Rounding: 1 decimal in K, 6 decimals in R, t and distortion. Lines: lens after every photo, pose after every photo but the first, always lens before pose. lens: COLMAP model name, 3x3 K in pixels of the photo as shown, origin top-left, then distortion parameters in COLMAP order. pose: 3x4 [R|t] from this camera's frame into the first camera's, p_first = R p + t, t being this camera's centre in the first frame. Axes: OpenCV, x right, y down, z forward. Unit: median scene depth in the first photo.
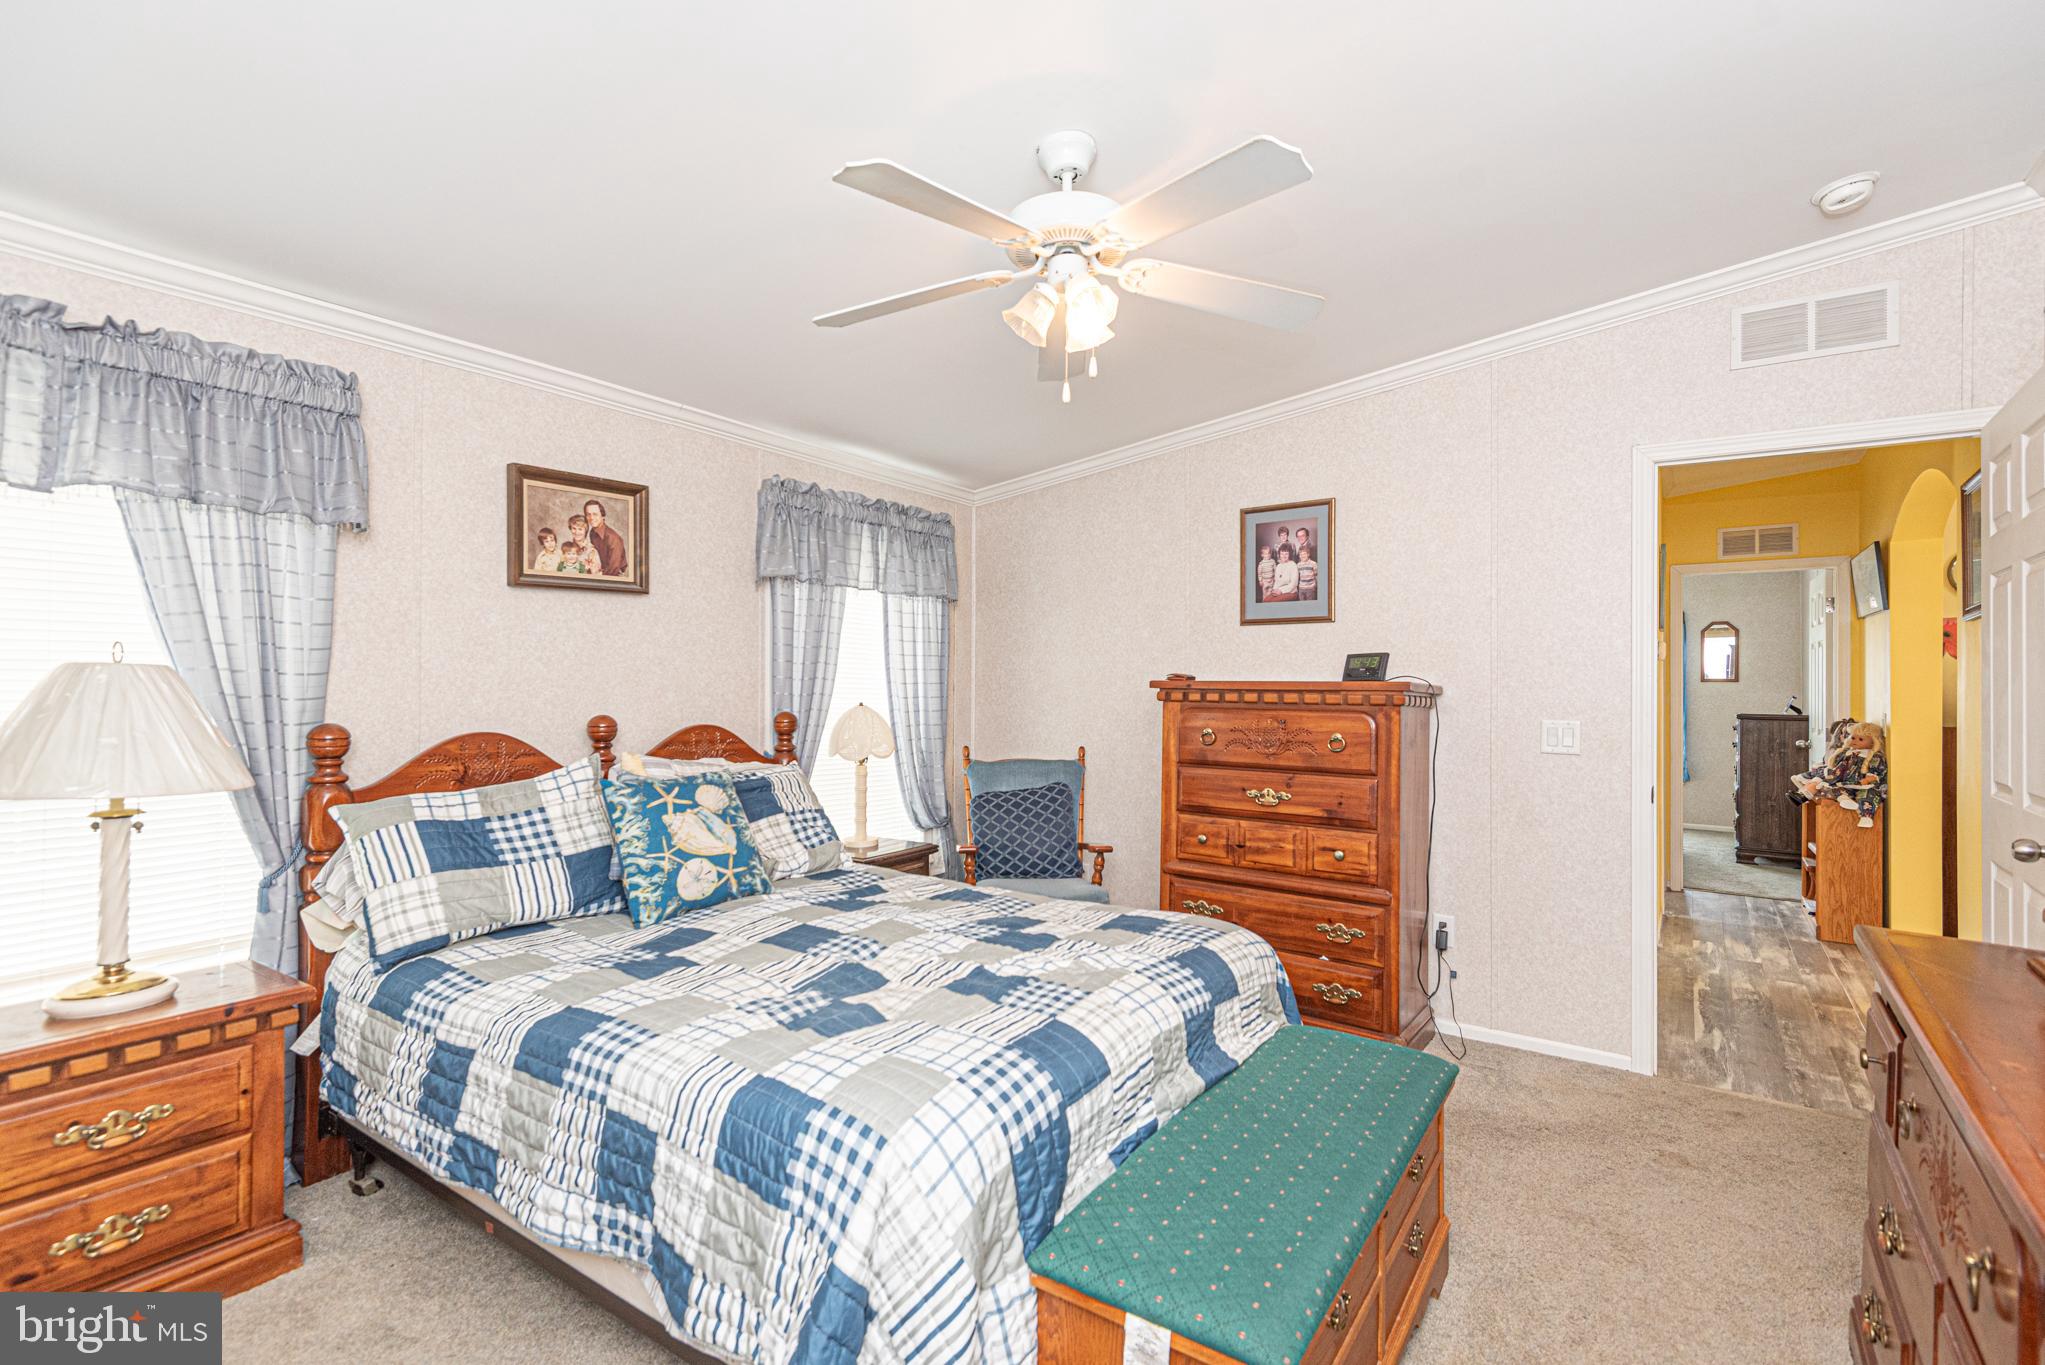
lens RADIAL K [[947.1, 0, 1033.1], [0, 947.1, 680.4], [0, 0, 1]] dist [0.028300, -0.009343]
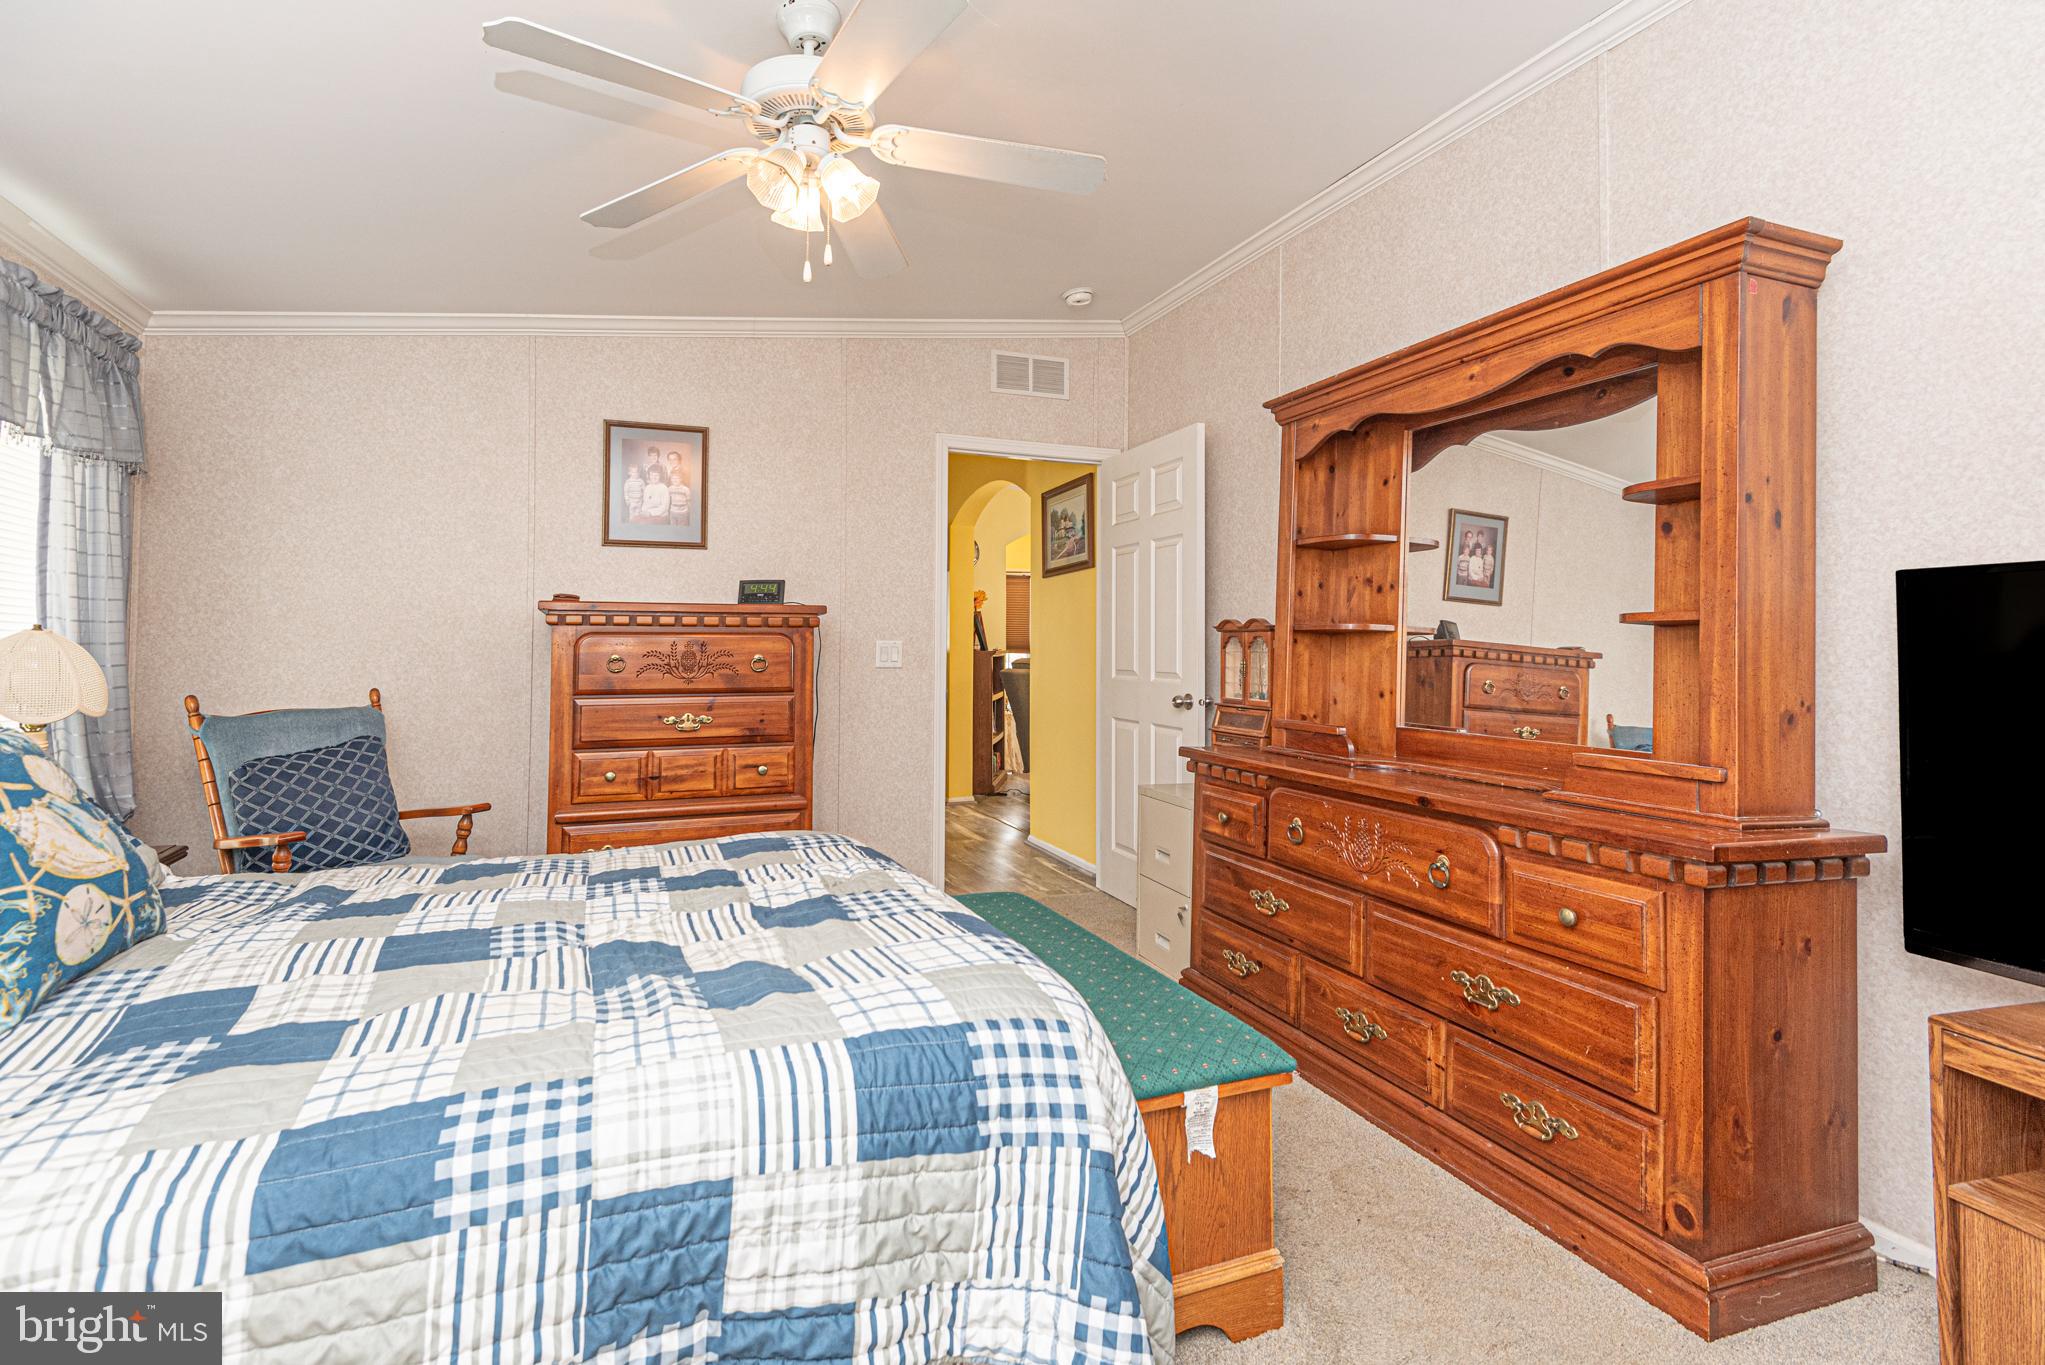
lens RADIAL K [[947.1, 0, 984.0], [0, 947.1, 616.7], [0, 0, 1]] dist [0.028300, -0.009343]
pose [[0.560055, 0.016319, 0.828295, -0.425282], [0.000607, 0.999798, -0.020109, 0.037814], [-0.828455, 0.011765, 0.559932, 0.219501]]
